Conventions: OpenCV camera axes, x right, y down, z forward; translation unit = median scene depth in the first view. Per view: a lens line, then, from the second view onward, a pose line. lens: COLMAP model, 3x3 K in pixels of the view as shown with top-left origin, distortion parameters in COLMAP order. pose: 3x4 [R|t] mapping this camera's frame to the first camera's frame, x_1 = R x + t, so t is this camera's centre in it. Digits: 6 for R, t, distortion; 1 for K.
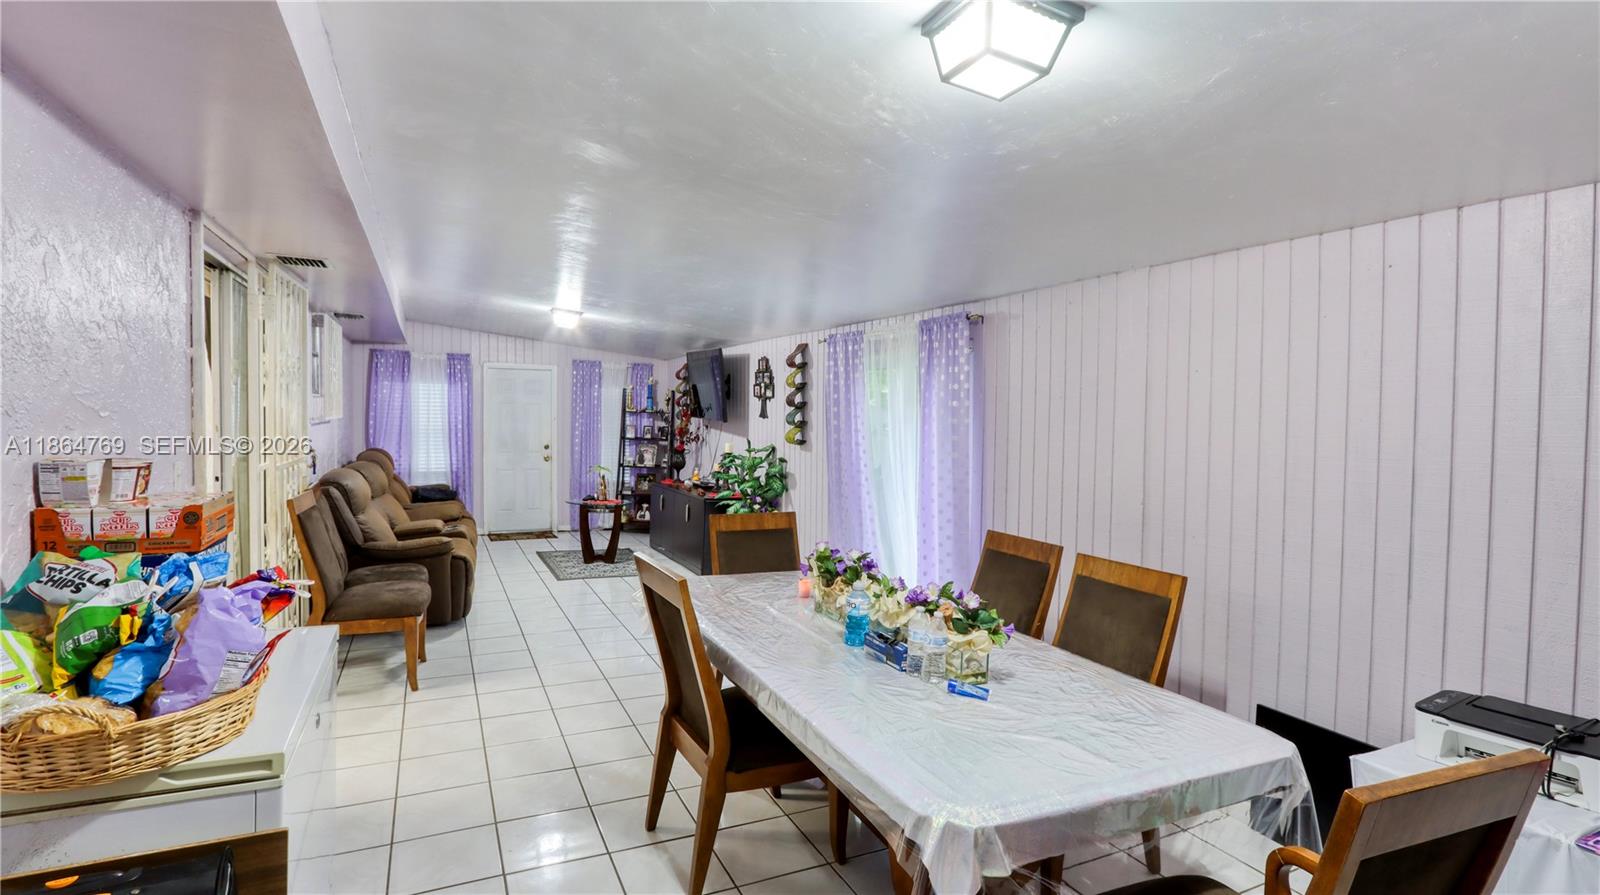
lens RADIAL K [[757.0, 0, 769.5], [0, 757.0, 459.4], [0, 0, 1]] dist [-0.027473, 0.000856]
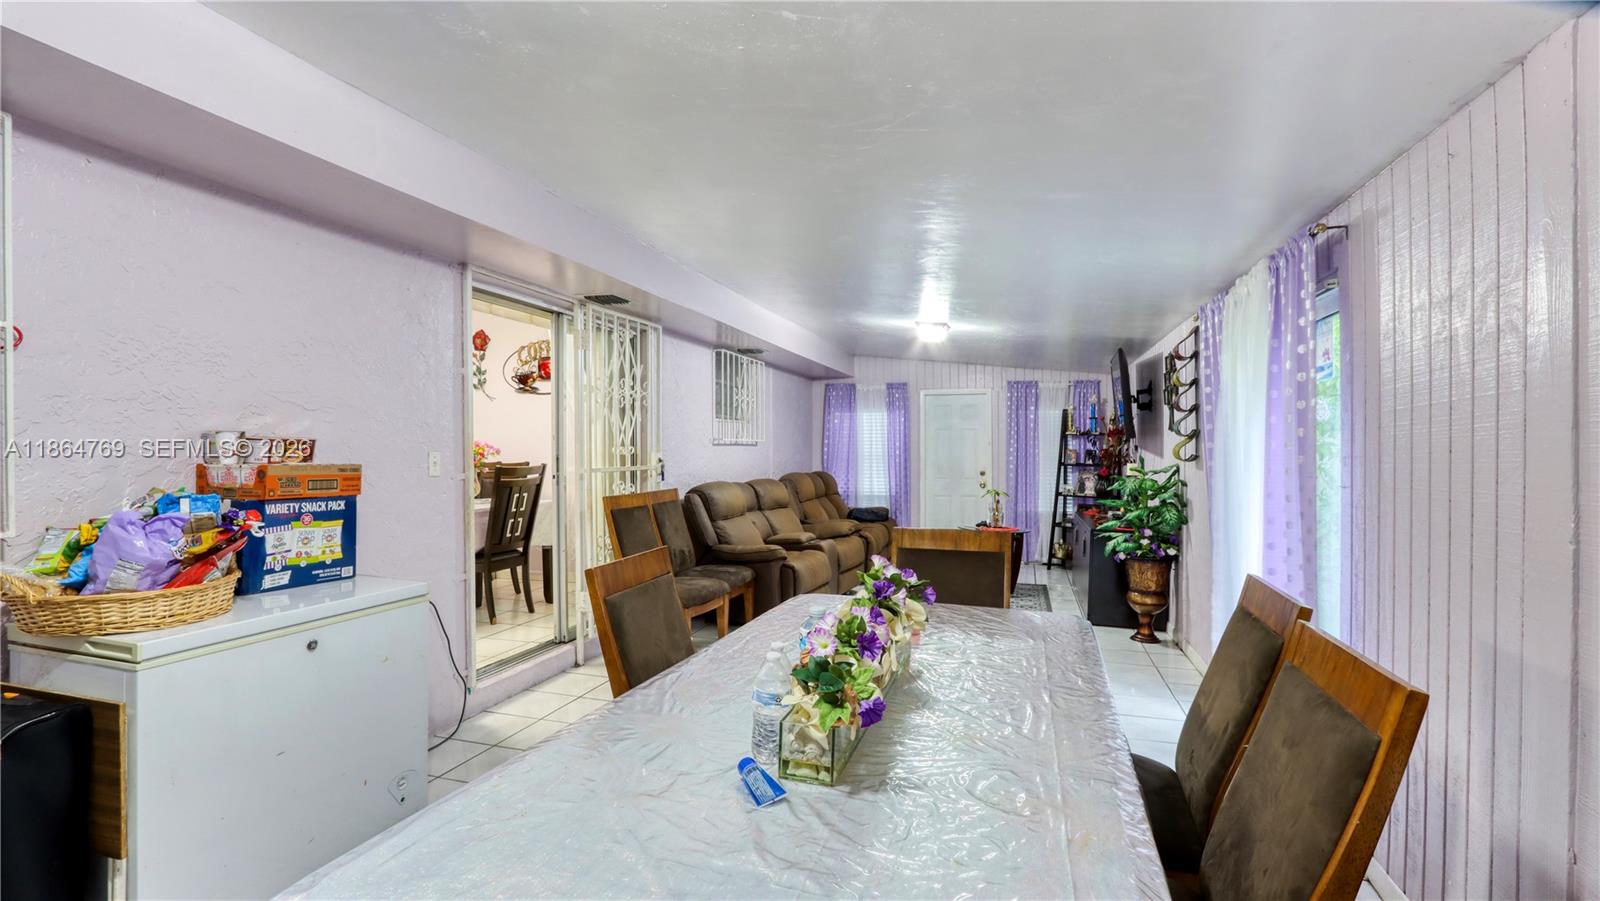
lens RADIAL K [[744.2, 0, 794.0], [0, 744.2, 470.5], [0, 0, 1]] dist [-0.025435, -0.000377]
pose [[0.746047, 0.001989, -0.665890, 0.175000], [-0.029720, 0.999098, -0.030314, 0.017813], [0.665230, 0.042406, 0.745434, 0.142854]]
